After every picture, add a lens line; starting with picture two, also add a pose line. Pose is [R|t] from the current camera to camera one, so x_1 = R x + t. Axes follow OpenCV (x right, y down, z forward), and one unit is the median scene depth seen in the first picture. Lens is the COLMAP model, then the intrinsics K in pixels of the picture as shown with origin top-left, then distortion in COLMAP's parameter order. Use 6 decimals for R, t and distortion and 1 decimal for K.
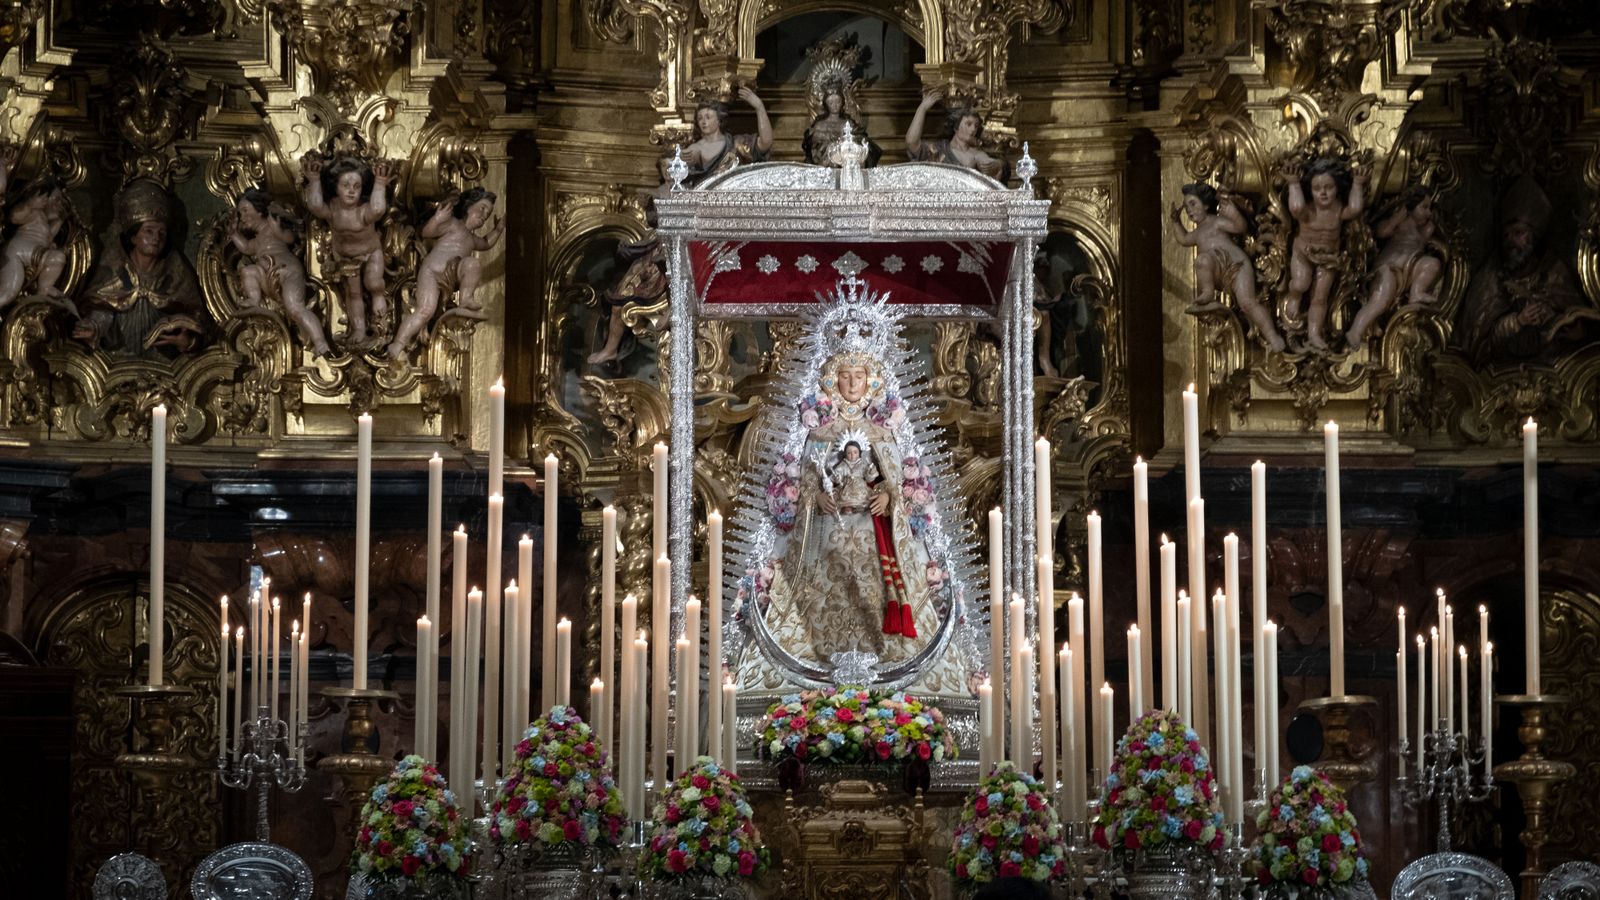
lens RADIAL K [[4132.0, 0, 804.3], [0, 4132.0, 525.9], [0, 0, 1]] dist [0.206837, 0.000000]
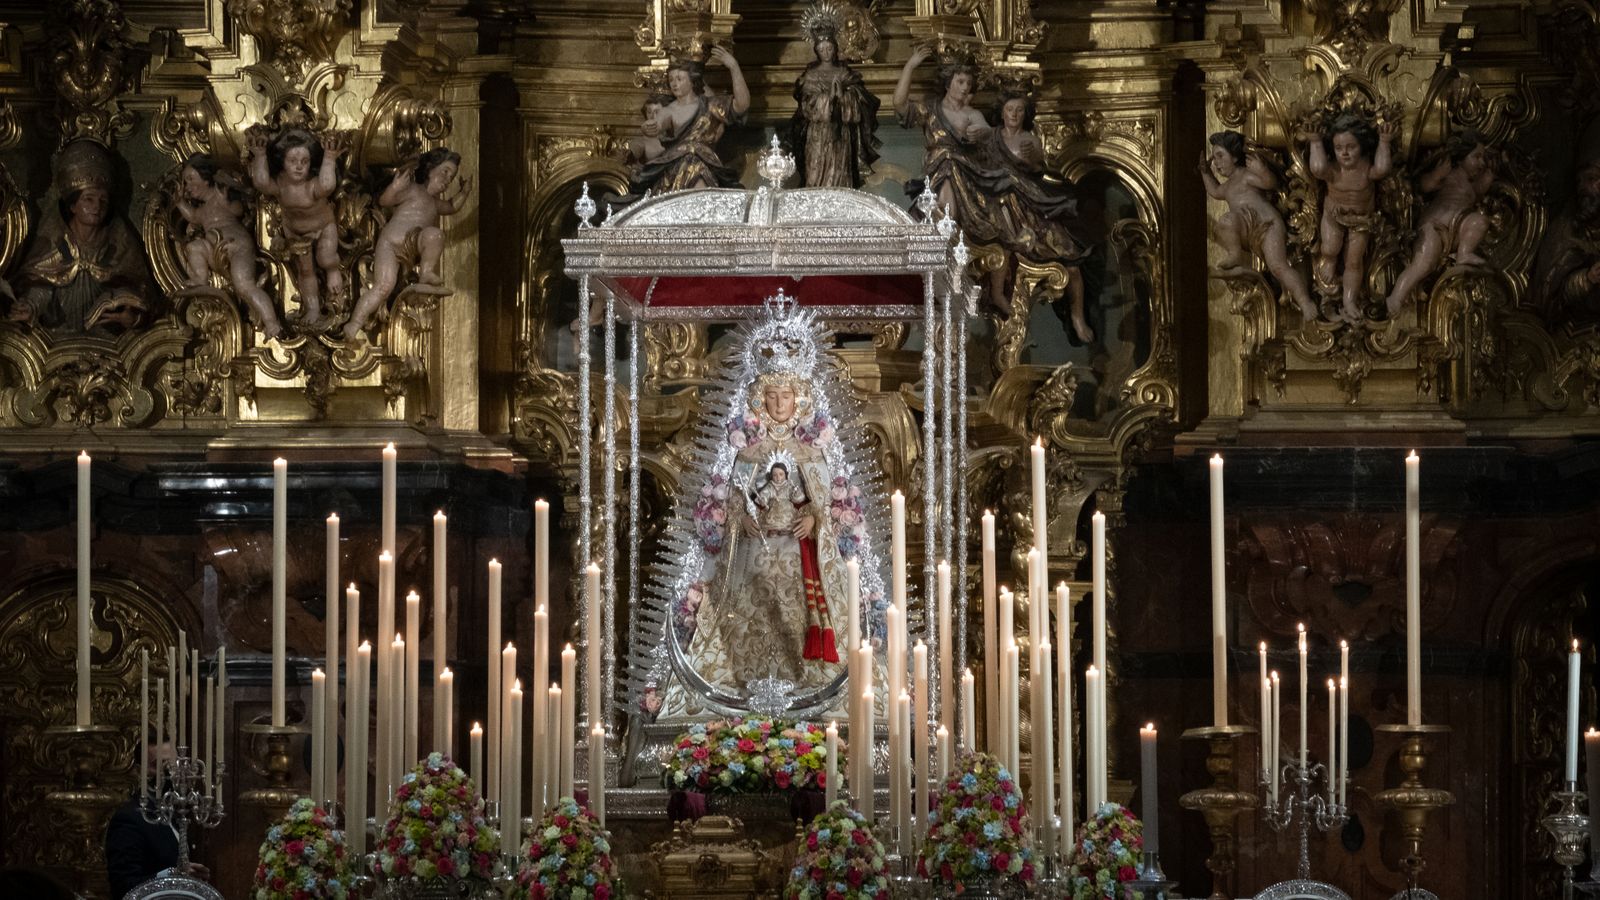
lens RADIAL K [[9053.8, 0, 728.4], [0, 9053.8, 387.9], [0, 0, 1]] dist [0.602489, 0.000000]
pose [[0.994538, -0.011230, -0.103767, 0.222031], [0.014772, 0.999332, 0.033436, -0.109639], [0.103322, -0.034786, 0.994039, -1.143531]]
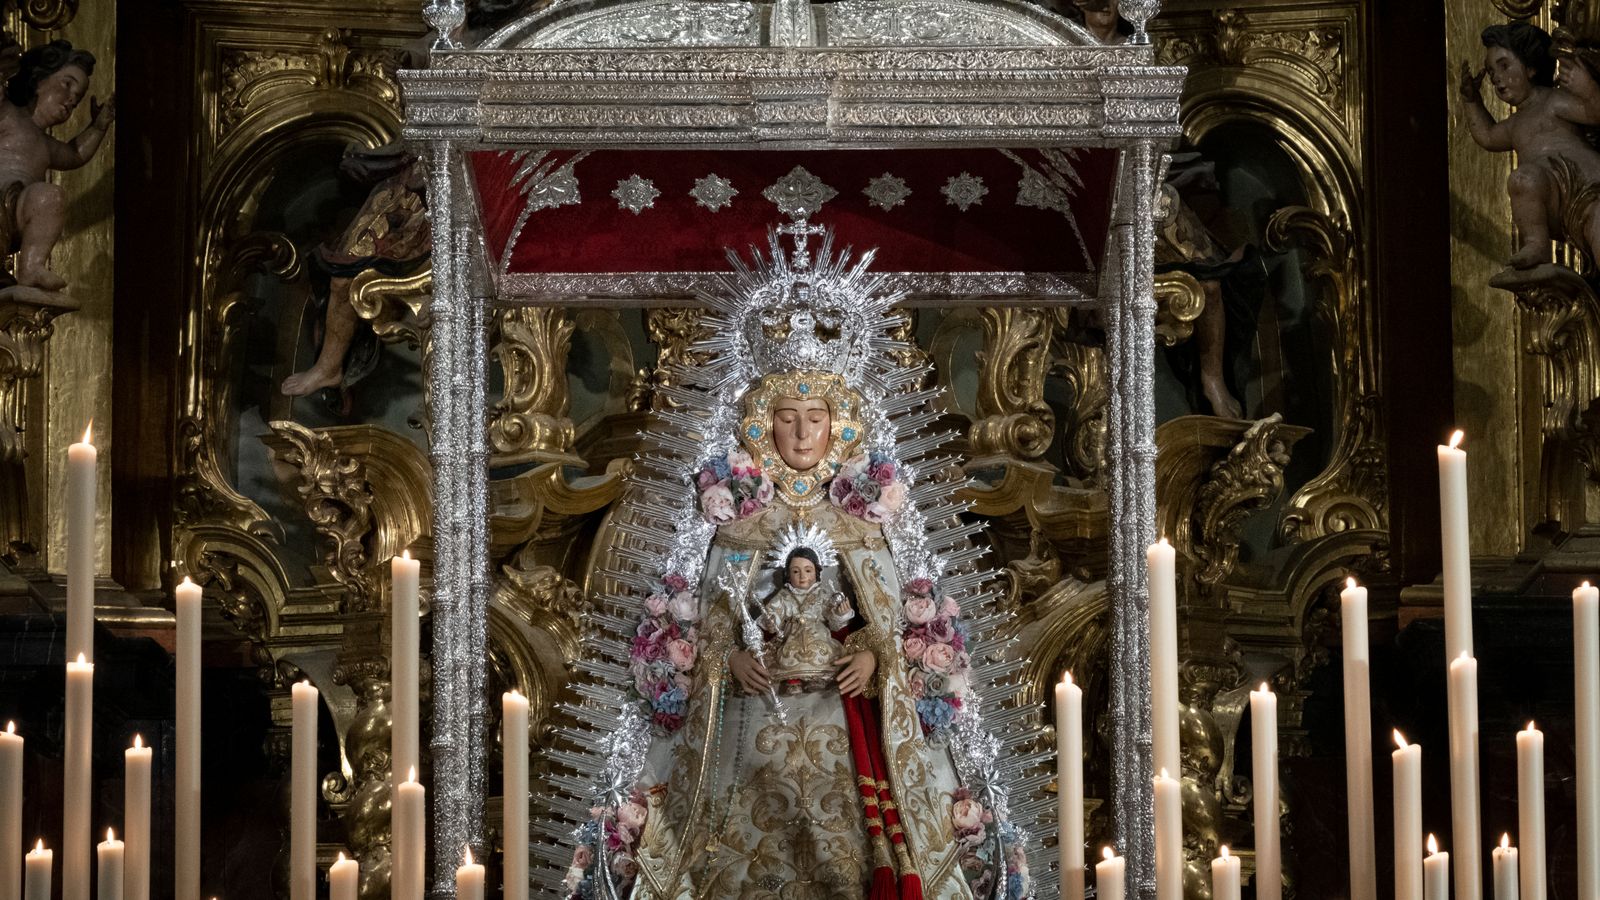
lens RADIAL K [[9053.8, 0, 789.1], [0, 9053.8, 441.7], [0, 0, 1]] dist [0.602489, 0.000000]
pose [[0.999966, -0.007147, -0.004066, 0.014426], [0.007008, 0.999423, -0.033243, 0.002954], [0.004301, 0.033213, 0.999439, -0.091483]]
